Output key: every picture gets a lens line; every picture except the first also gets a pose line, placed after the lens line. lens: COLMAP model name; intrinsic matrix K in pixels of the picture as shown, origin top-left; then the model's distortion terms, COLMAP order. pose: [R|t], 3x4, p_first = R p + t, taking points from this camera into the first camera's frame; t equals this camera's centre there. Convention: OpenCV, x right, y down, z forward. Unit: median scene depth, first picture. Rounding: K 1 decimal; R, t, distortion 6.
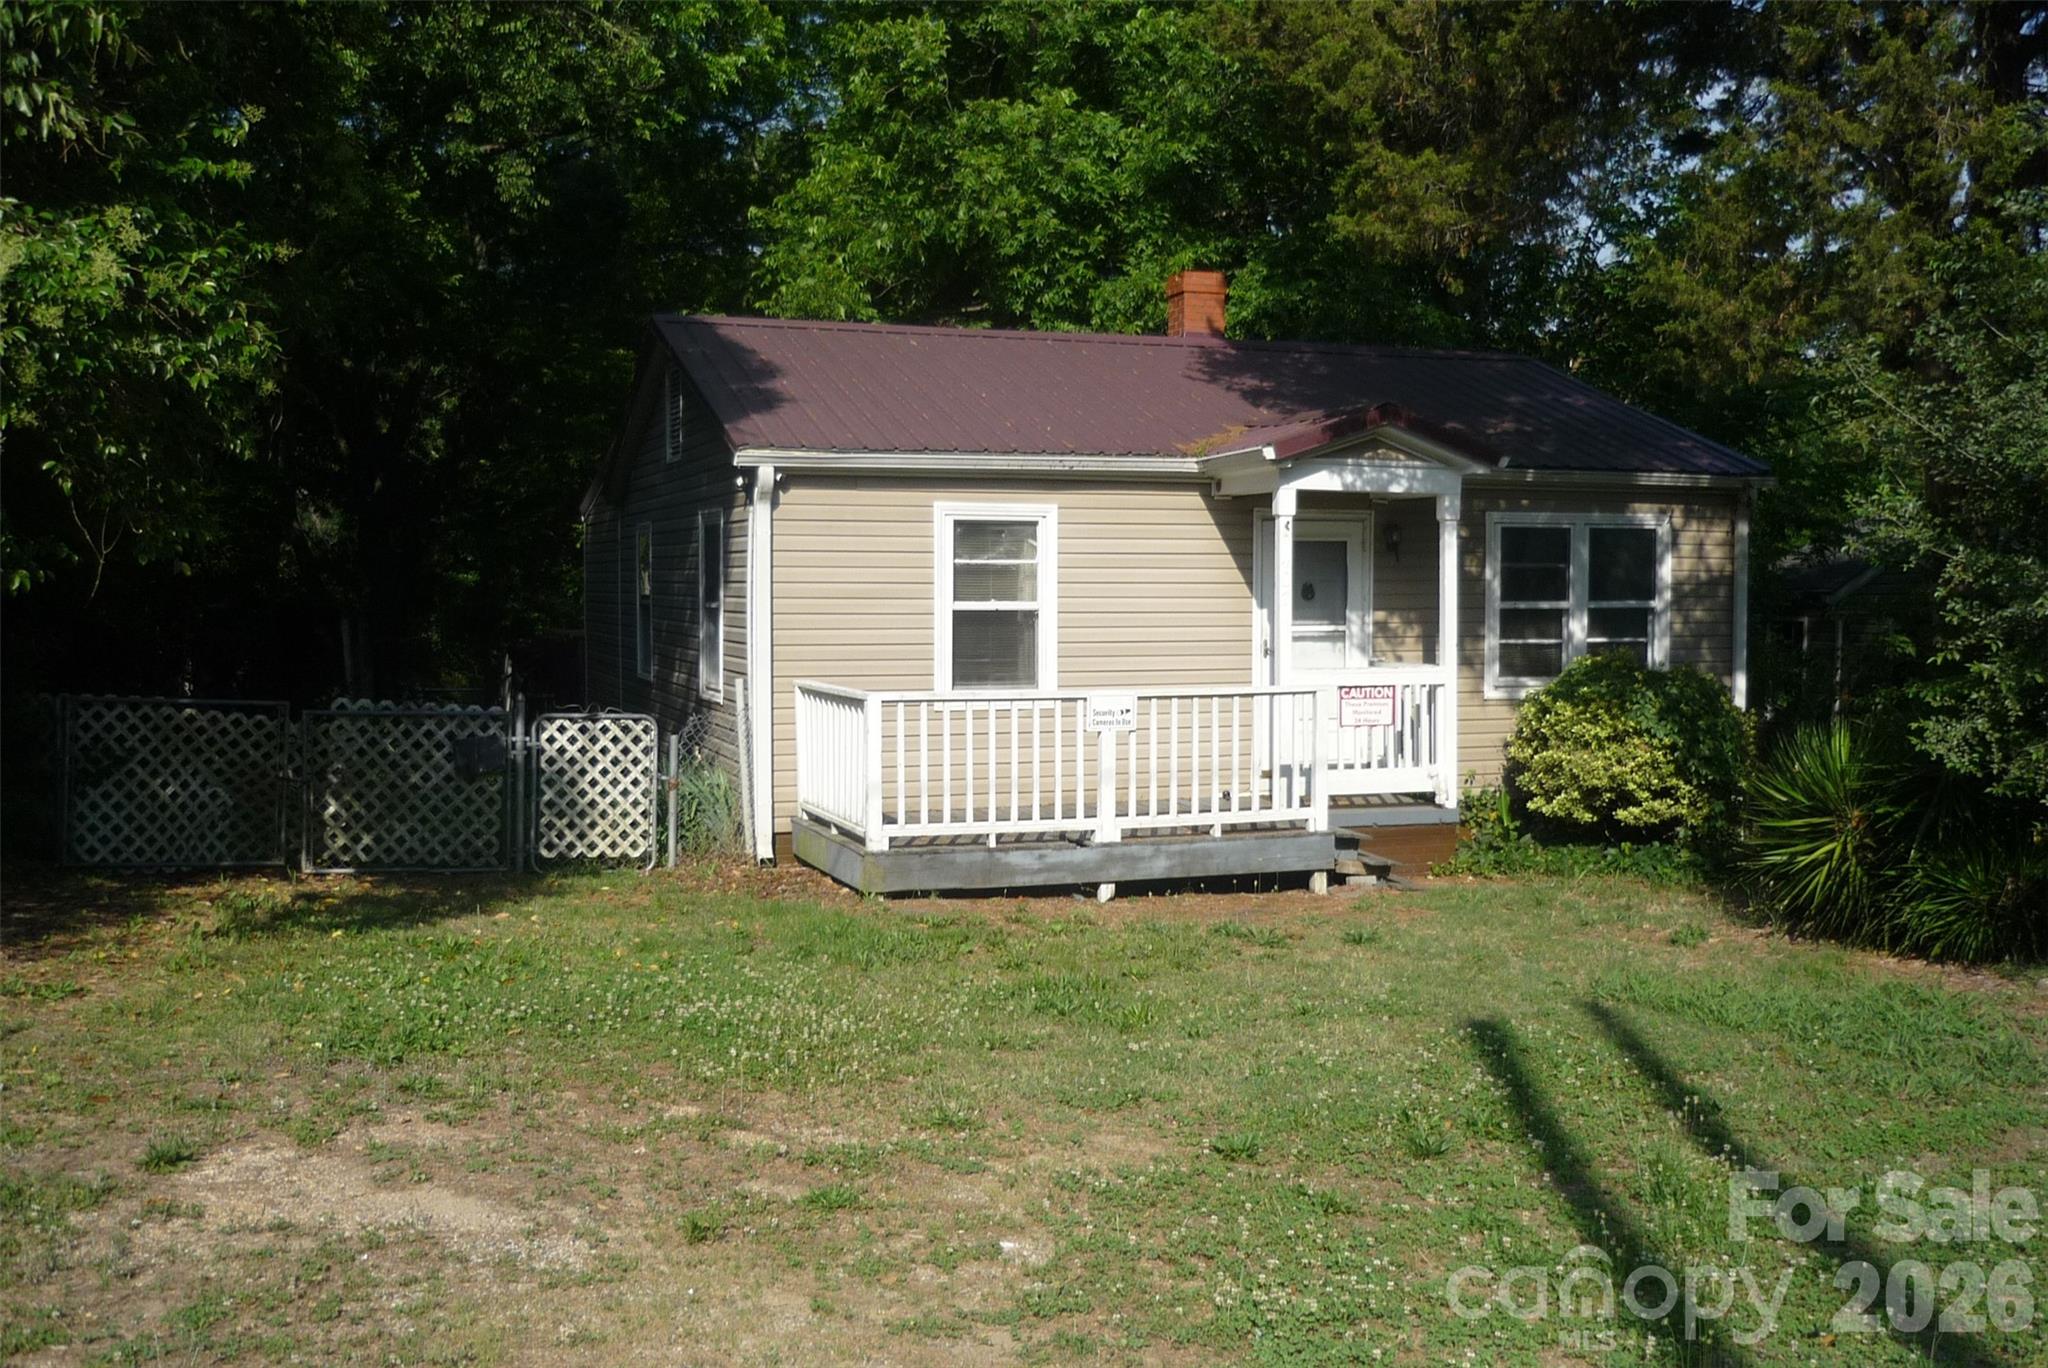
lens RADIAL K [[2029.4, 0, 1024.0], [0, 2029.4, 684.0], [0, 0, 1]] dist [-0.057776, 0.042484]
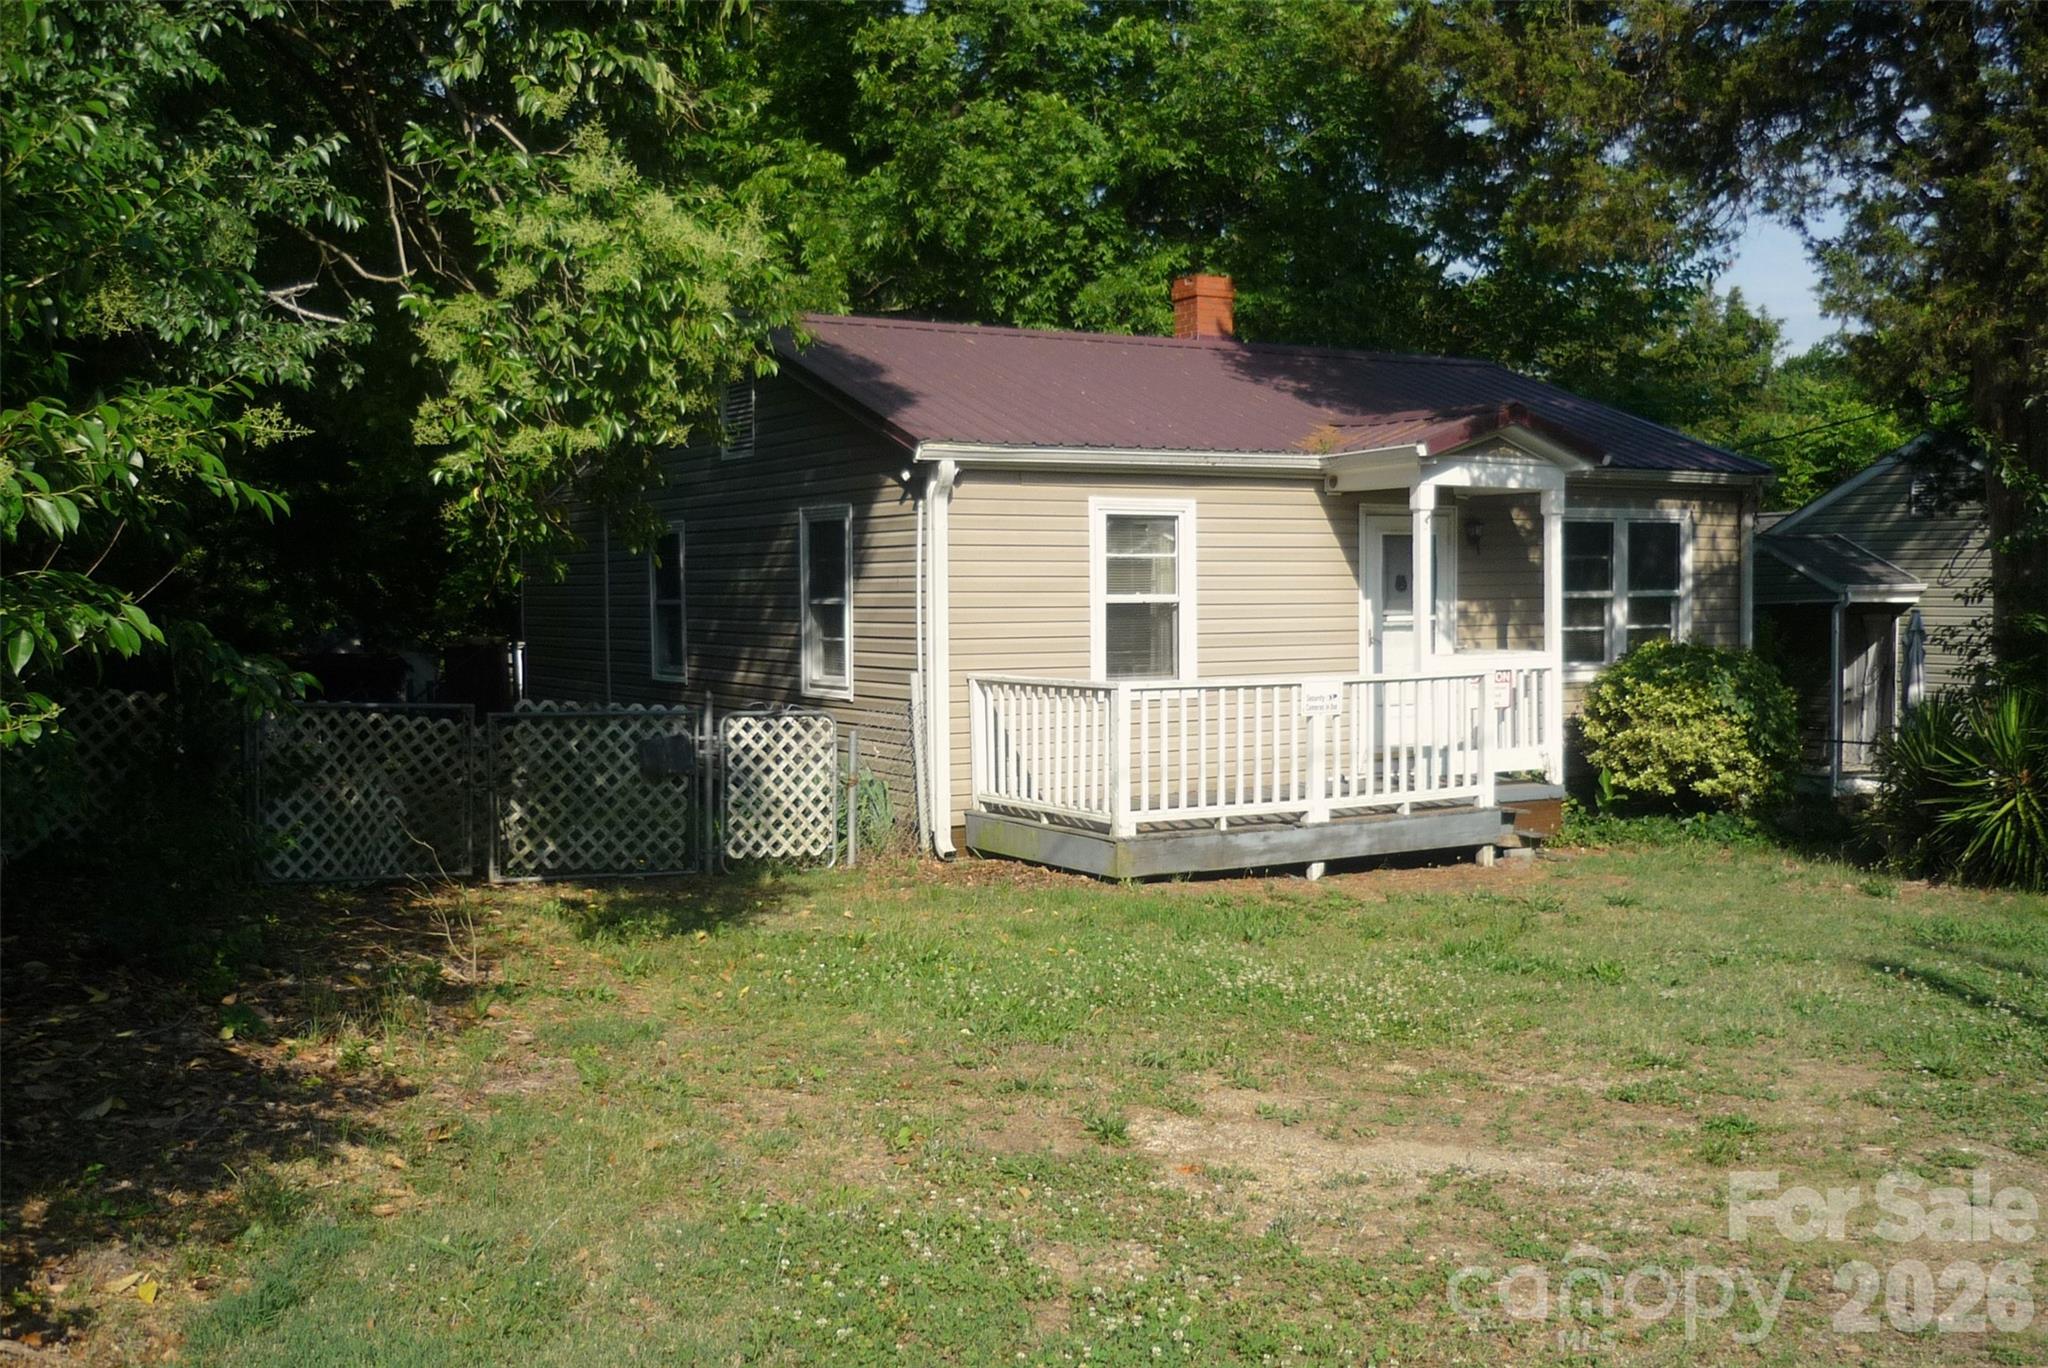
lens RADIAL K [[2037.4, 0, 1024.0], [0, 2037.4, 684.0], [0, 0, 1]] dist [-0.023388, 0.000548]
pose [[0.981560, -0.017932, 0.190311, -0.280566], [0.018669, 0.999824, -0.002079, 0.005861], [-0.190241, 0.005594, 0.981722, 0.003819]]
